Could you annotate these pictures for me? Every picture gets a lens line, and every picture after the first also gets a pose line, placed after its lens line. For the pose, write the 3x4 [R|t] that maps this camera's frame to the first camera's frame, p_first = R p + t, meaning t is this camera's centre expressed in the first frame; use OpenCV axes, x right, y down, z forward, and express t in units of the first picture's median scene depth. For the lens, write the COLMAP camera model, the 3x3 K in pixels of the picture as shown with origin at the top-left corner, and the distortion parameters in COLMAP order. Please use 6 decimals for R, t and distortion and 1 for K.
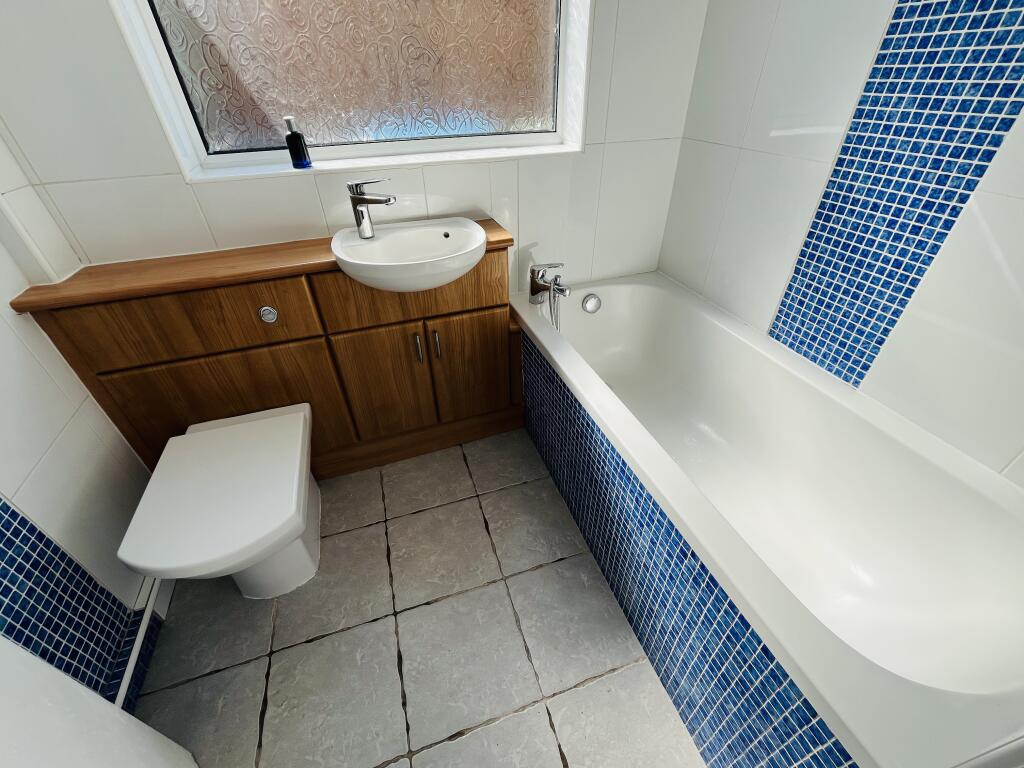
lens RADIAL K [[422.9, 0, 512.0], [0, 422.9, 382.7], [0, 0, 1]] dist [-0.002244, 0.000497]
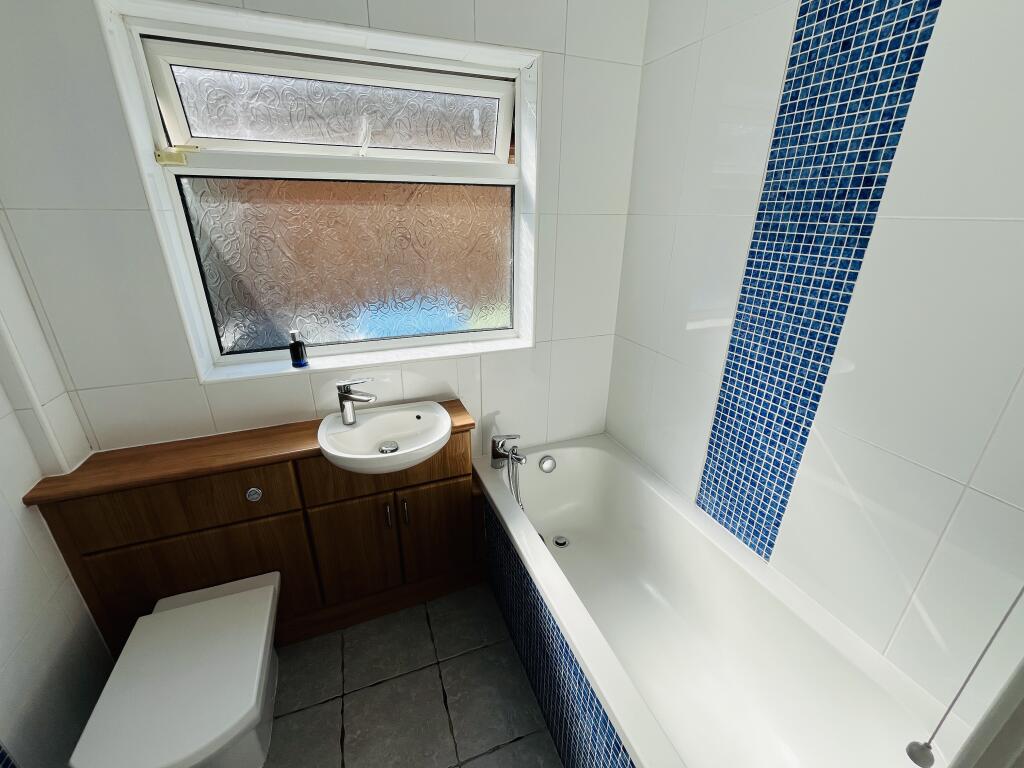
lens RADIAL K [[422.9, 0, 510.7], [0, 422.9, 384.6], [0, 0, 1]] dist [-0.002244, 0.000497]
pose [[0.998757, 0.008693, 0.049077, 0.046240], [0.003745, 0.968796, -0.247830, -0.157974], [-0.049700, 0.247706, 0.967560, -0.186393]]
